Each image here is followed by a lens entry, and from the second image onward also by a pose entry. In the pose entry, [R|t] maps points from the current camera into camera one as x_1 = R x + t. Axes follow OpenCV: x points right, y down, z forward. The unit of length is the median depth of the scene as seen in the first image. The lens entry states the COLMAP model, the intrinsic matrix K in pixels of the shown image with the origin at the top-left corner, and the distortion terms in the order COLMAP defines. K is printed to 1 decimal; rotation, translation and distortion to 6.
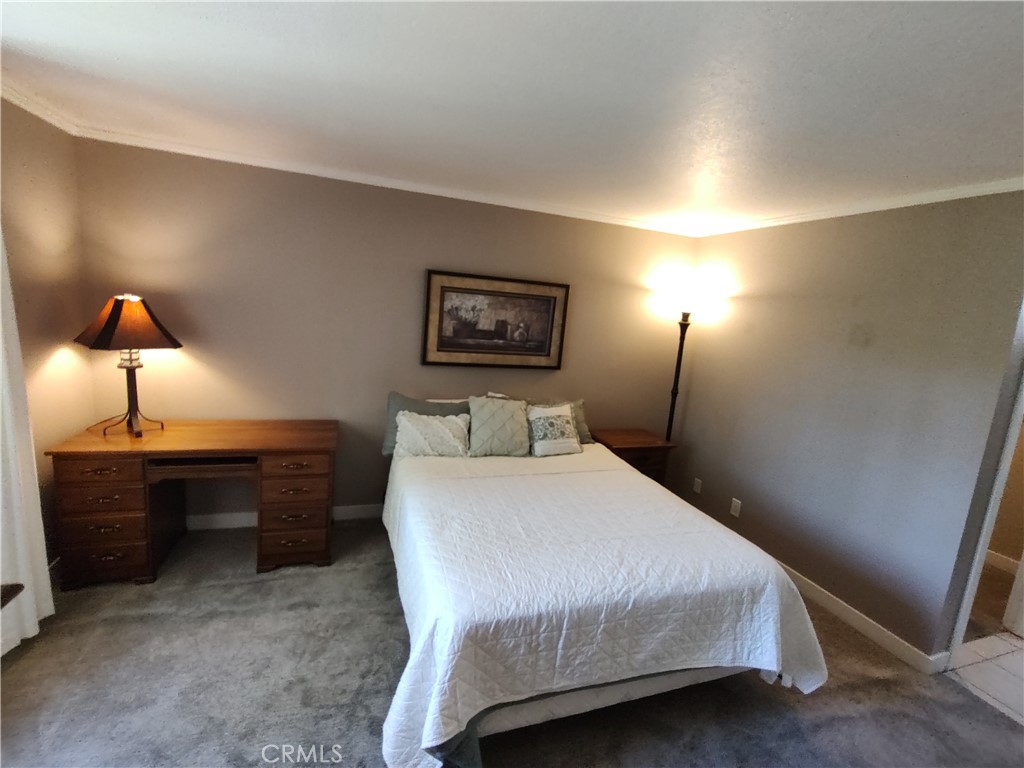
lens RADIAL K [[459.2, 0, 512.0], [0, 459.2, 379.1], [0, 0, 1]] dist [0.001330, -0.001747]
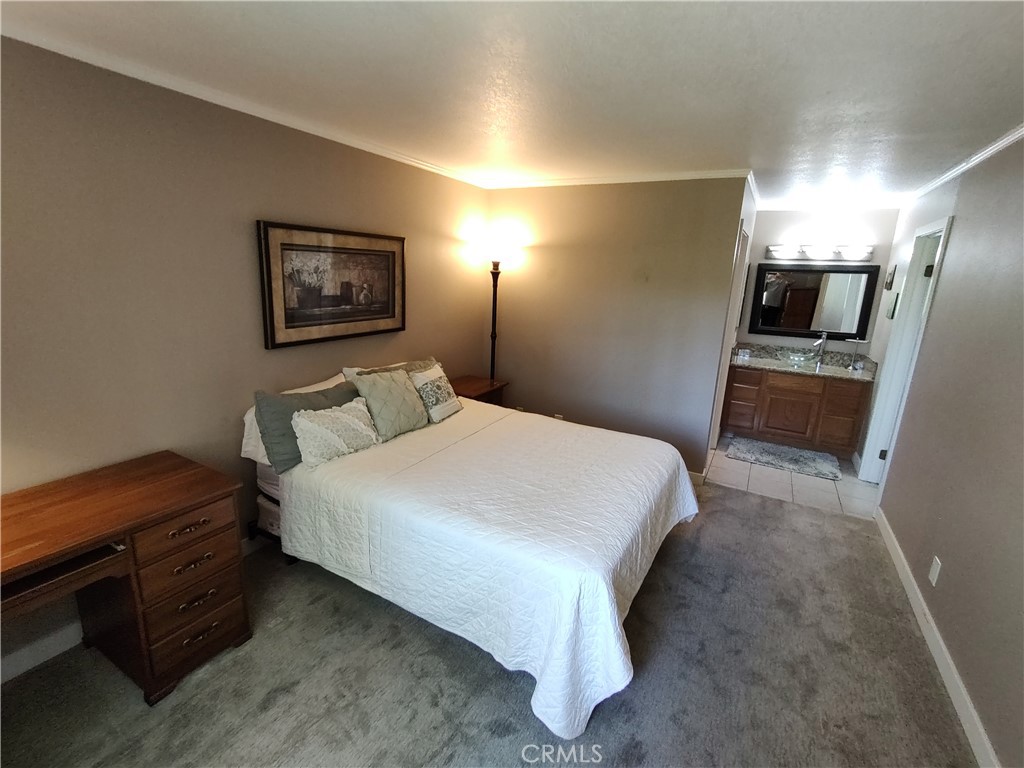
lens RADIAL K [[459.2, 0, 512.0], [0, 459.2, 379.1], [0, 0, 1]] dist [0.001330, -0.001747]
pose [[0.750226, -0.207384, 0.627816, -0.378199], [0.130671, 0.977313, 0.166684, -0.056200], [-0.648141, -0.043013, 0.760305, 0.151596]]
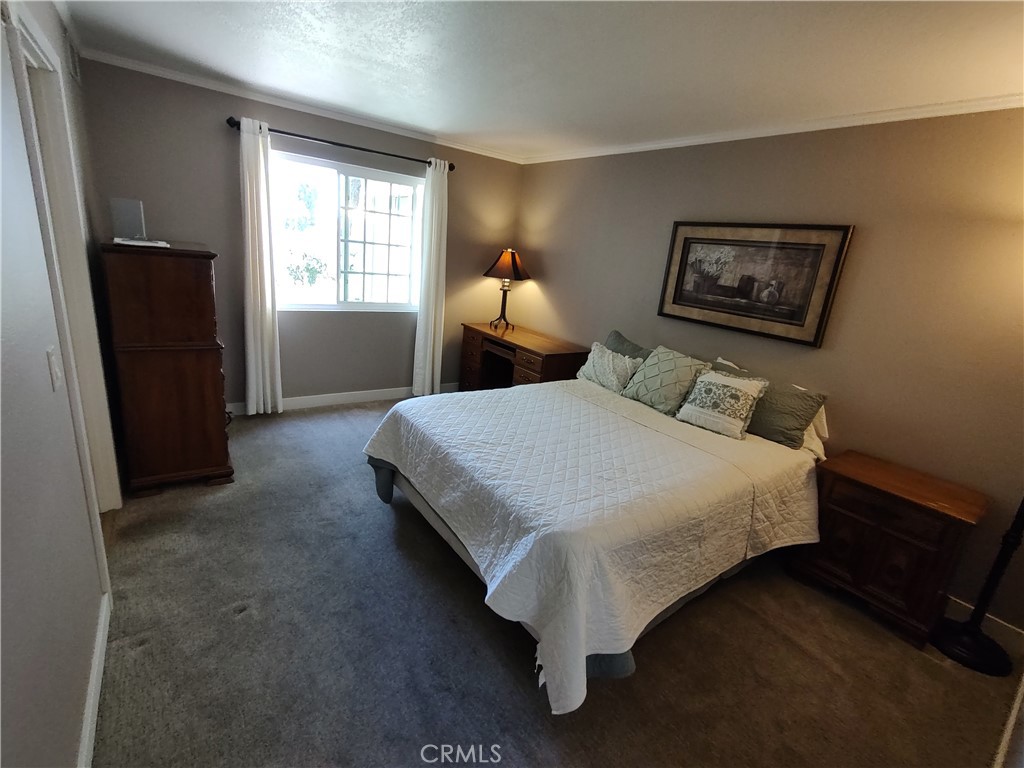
lens RADIAL K [[469.9, 0, 526.0], [0, 469.9, 384.7], [0, 0, 1]] dist [0.000579, -0.000210]
pose [[0.310253, 0.205695, -0.928134, 0.725190], [-0.232238, 0.963130, 0.135819, 0.045265], [0.921851, 0.173410, 0.346584, 0.370218]]
